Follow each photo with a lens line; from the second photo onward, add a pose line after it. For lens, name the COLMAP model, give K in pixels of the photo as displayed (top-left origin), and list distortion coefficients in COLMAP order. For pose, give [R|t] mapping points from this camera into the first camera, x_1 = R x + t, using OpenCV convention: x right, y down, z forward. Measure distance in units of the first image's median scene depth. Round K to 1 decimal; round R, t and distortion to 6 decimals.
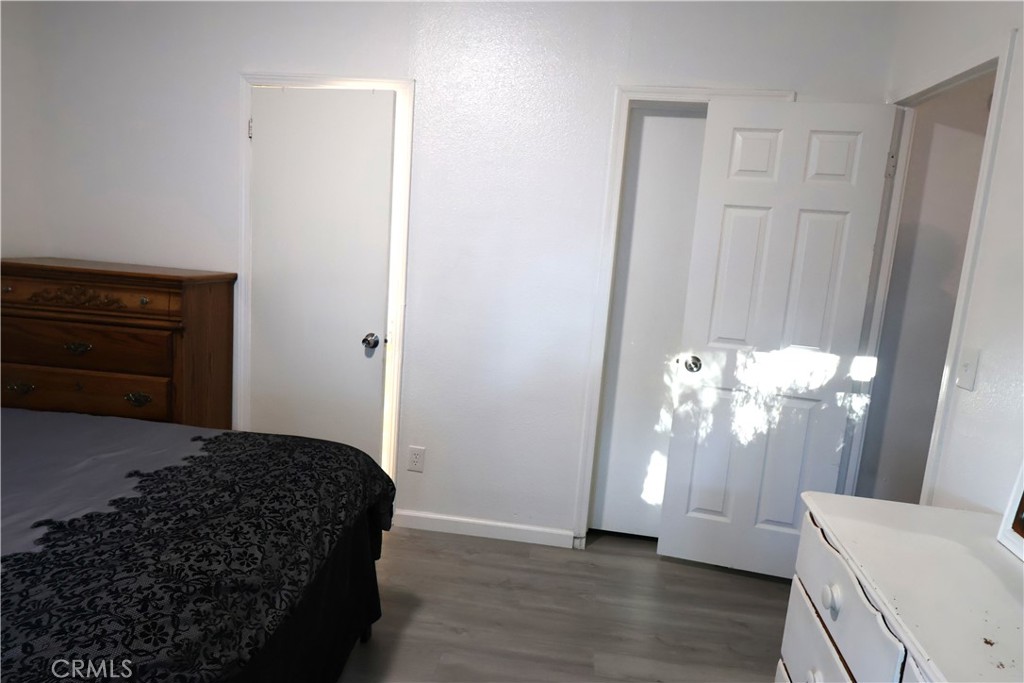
lens RADIAL K [[662.3, 0, 511.7], [0, 662.3, 333.6], [0, 0, 1]] dist [0.002879, -0.003157]
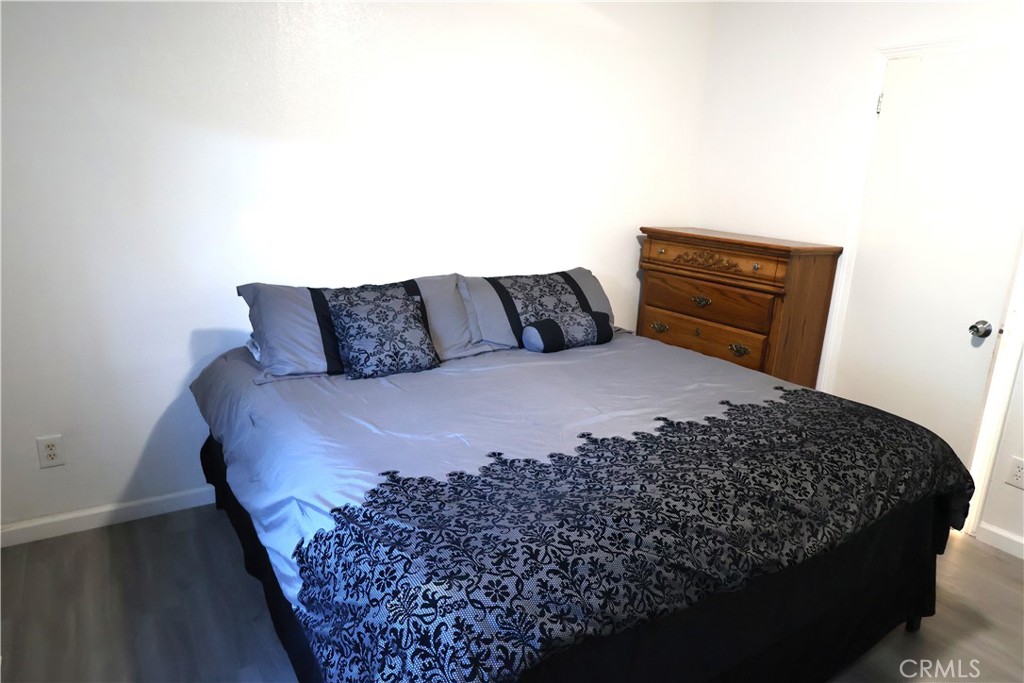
lens RADIAL K [[662.3, 0, 516.5], [0, 662.3, 340.3], [0, 0, 1]] dist [0.002879, -0.003157]
pose [[0.651025, 0.150109, -0.744066, 0.081404], [-0.116852, 0.988385, 0.097159, 0.020706], [0.750008, 0.023693, 0.661004, -0.117703]]
